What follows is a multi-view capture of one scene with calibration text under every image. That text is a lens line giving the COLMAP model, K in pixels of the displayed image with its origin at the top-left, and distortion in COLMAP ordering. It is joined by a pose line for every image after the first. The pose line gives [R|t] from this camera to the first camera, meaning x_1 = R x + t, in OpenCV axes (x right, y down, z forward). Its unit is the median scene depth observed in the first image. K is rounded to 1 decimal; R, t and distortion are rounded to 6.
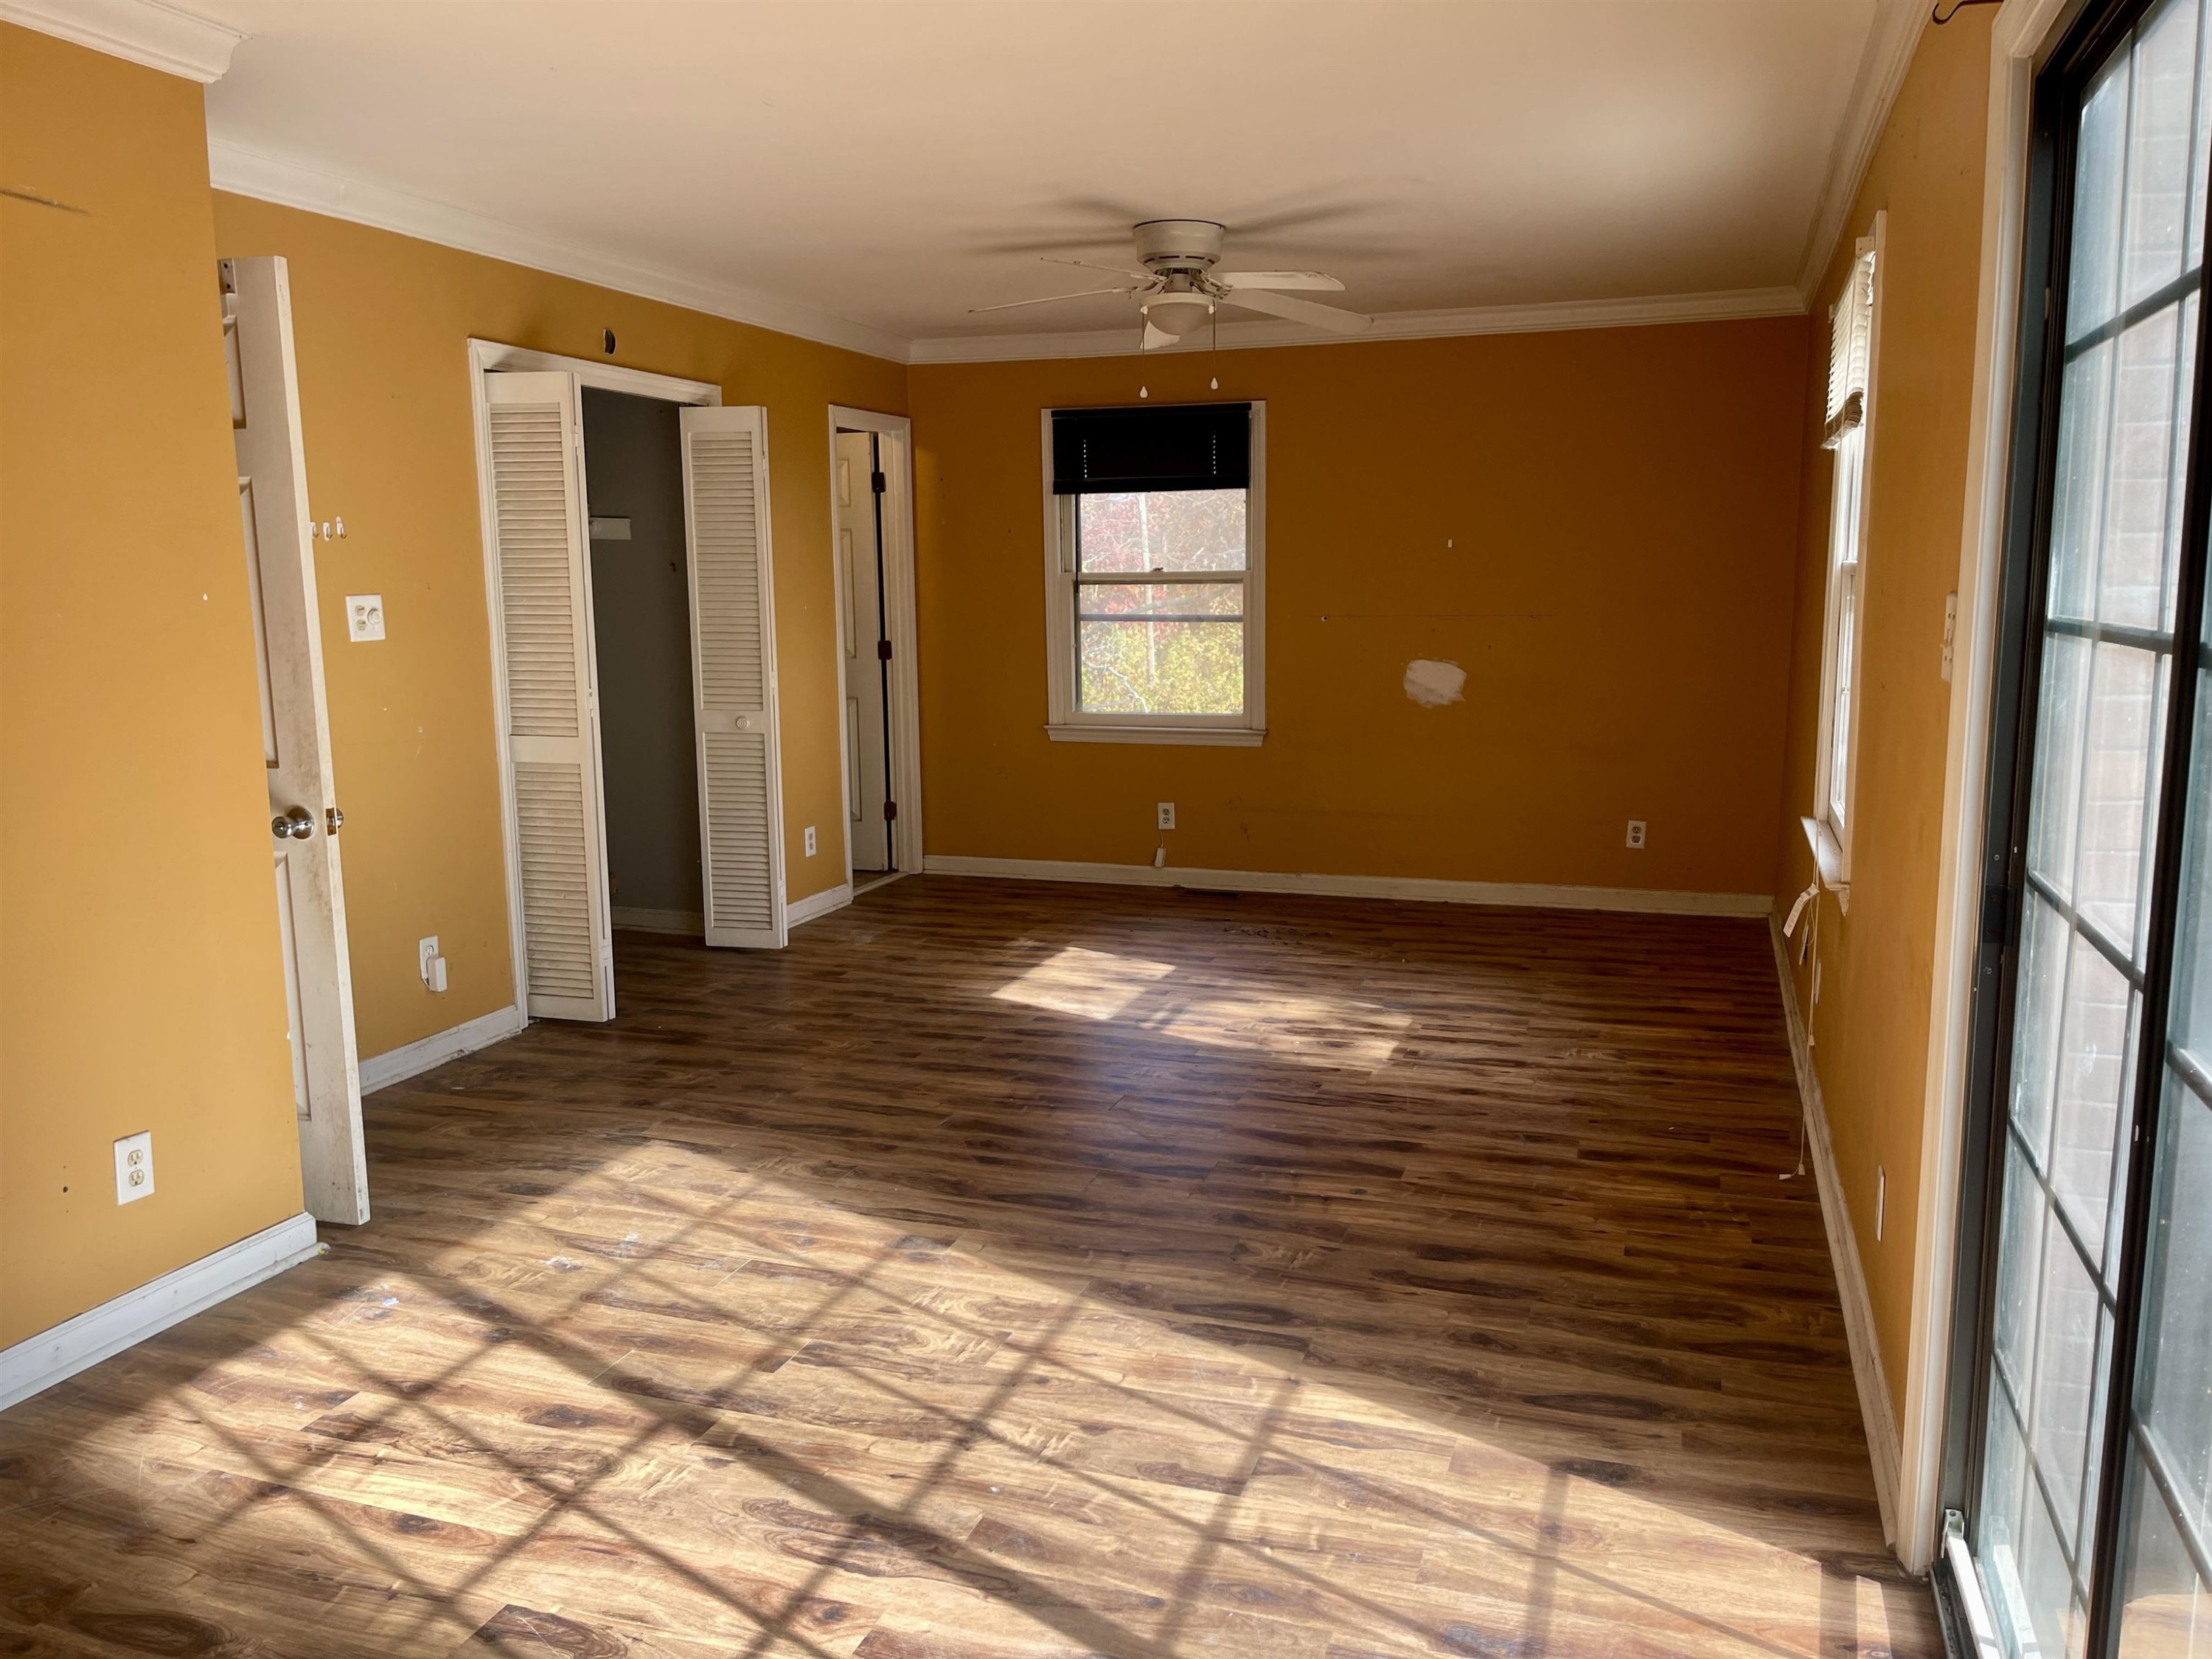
lens RADIAL K [[1664.8, 0, 1109.8], [0, 1664.8, 830.0], [0, 0, 1]] dist [-0.006234, -0.005671]
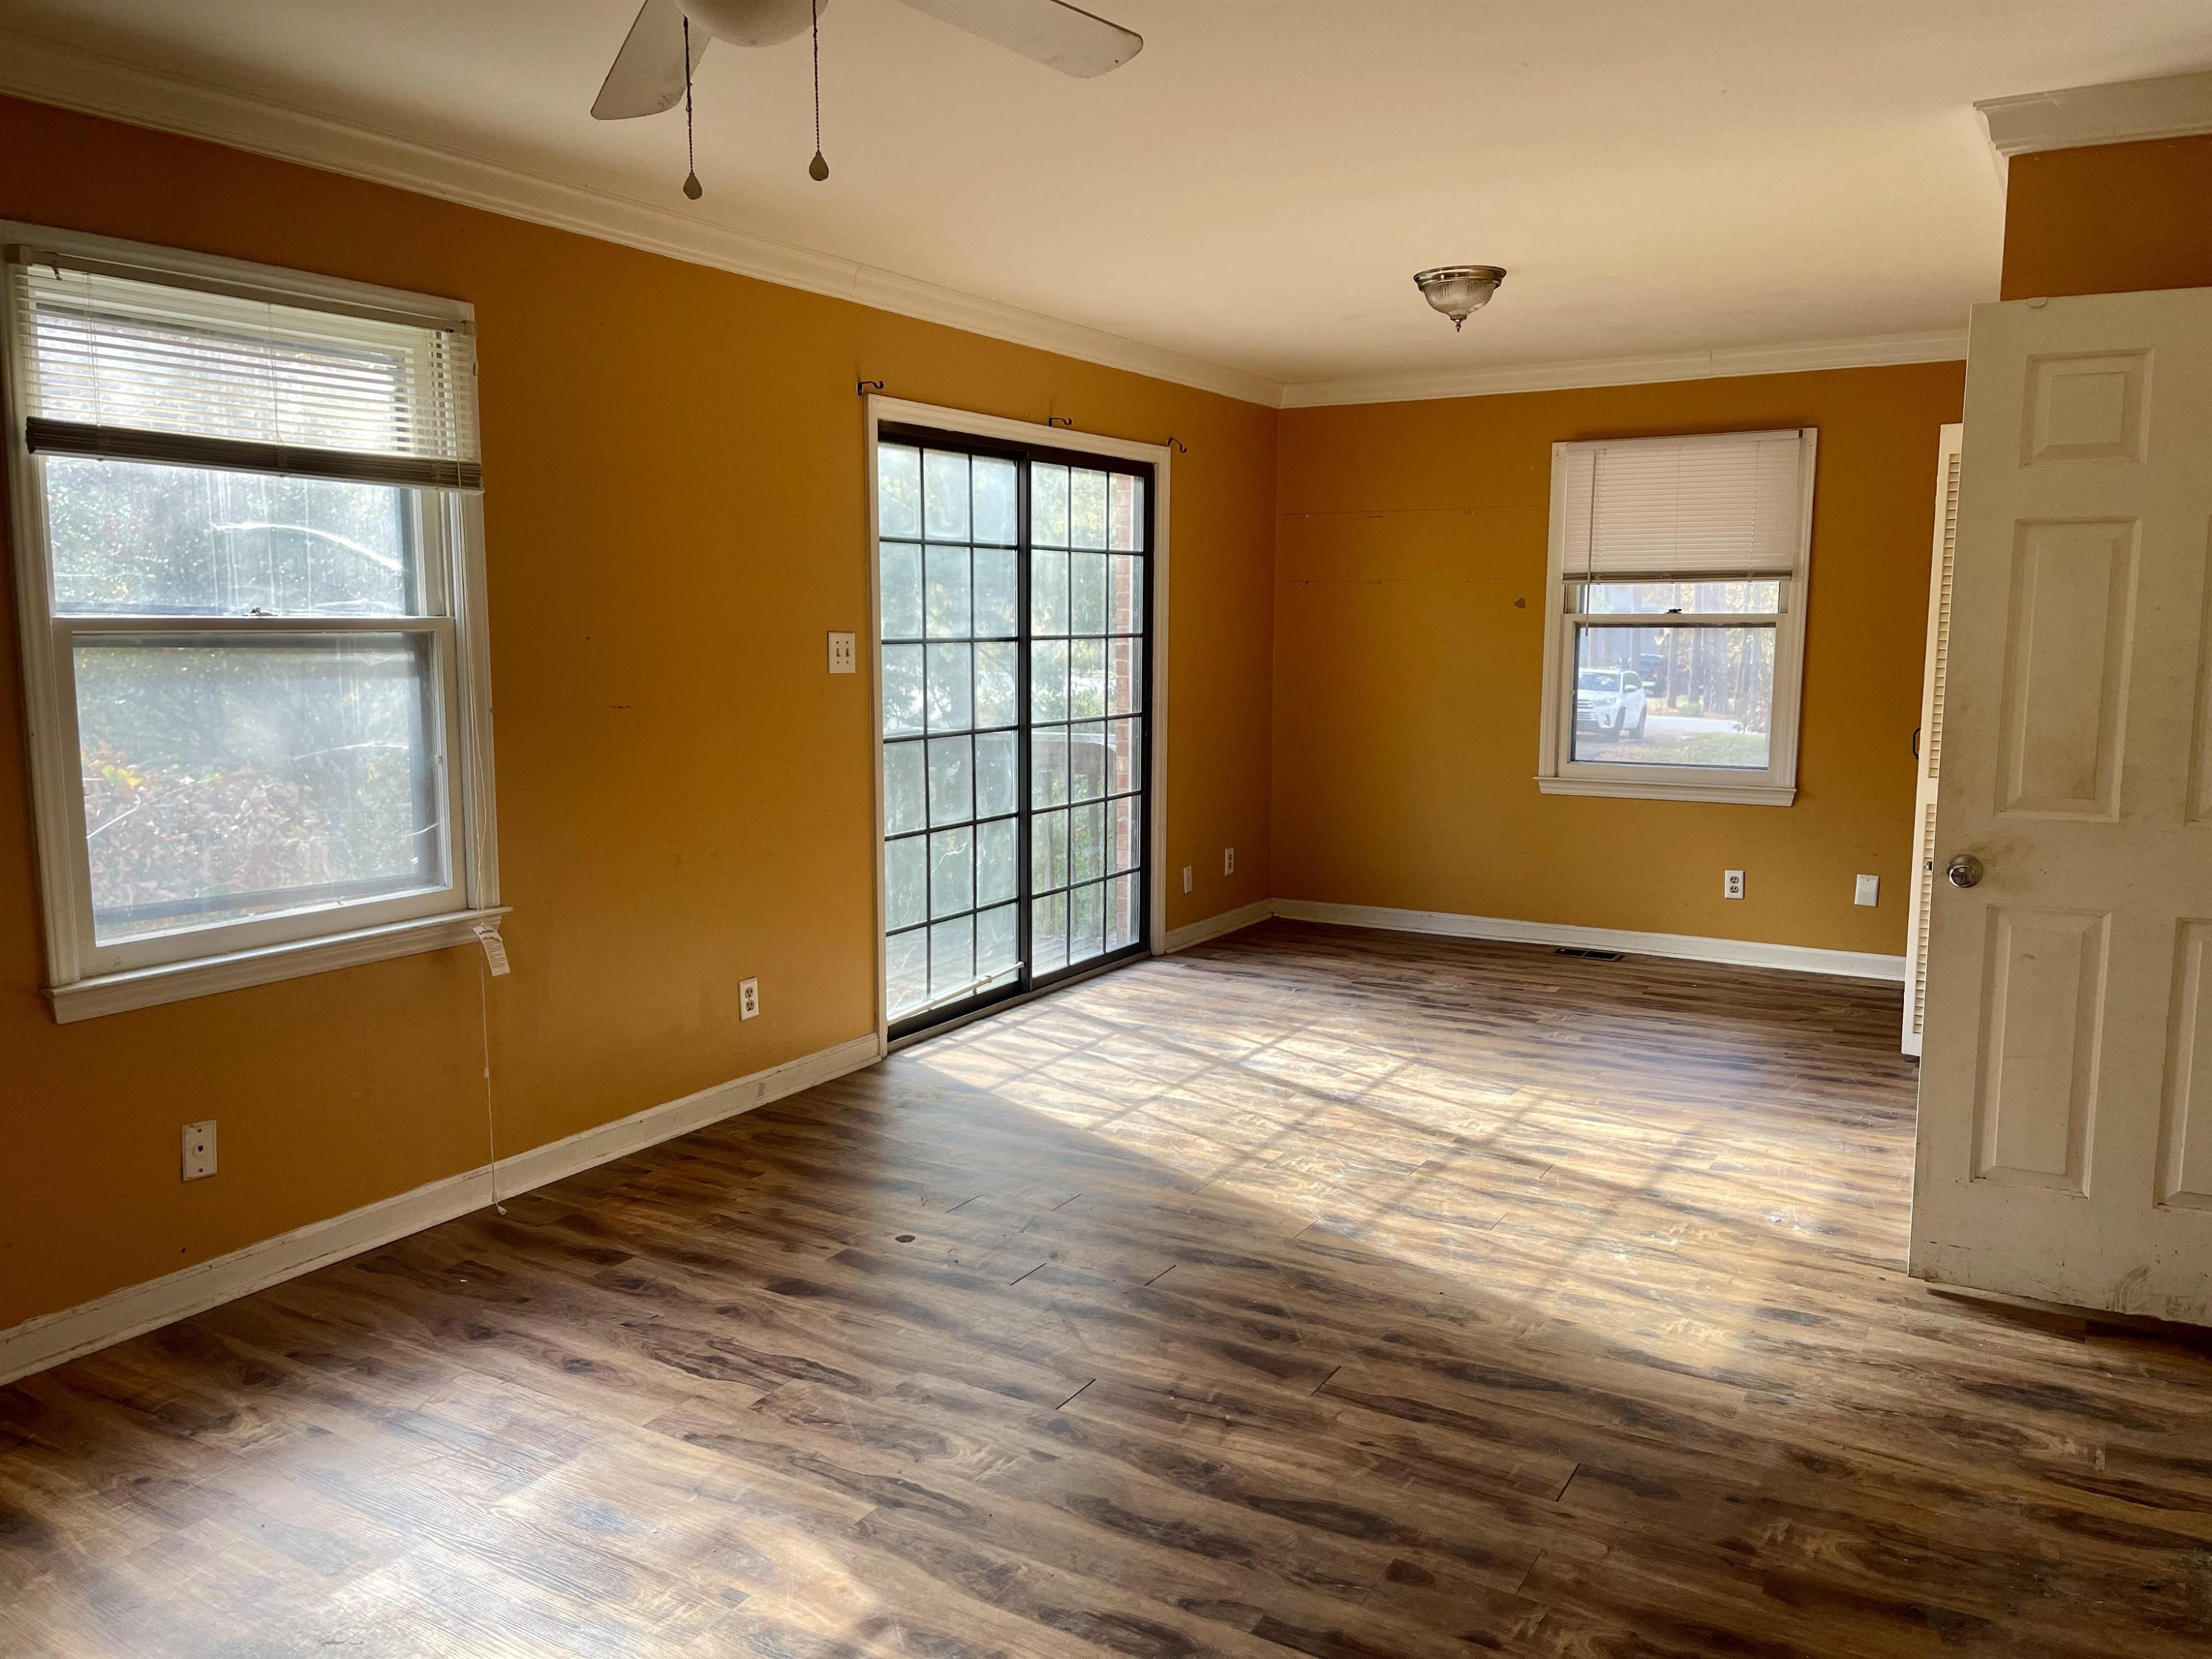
lens RADIAL K [[1664.8, 0, 1105.4], [0, 1664.8, 829.3], [0, 0, 1]] dist [-0.006234, -0.005671]
pose [[-0.980195, -0.017850, 0.197230, -0.187660], [0.037954, 0.960536, 0.275554, -0.336498], [-0.194365, 0.277583, -0.940835, 2.135508]]
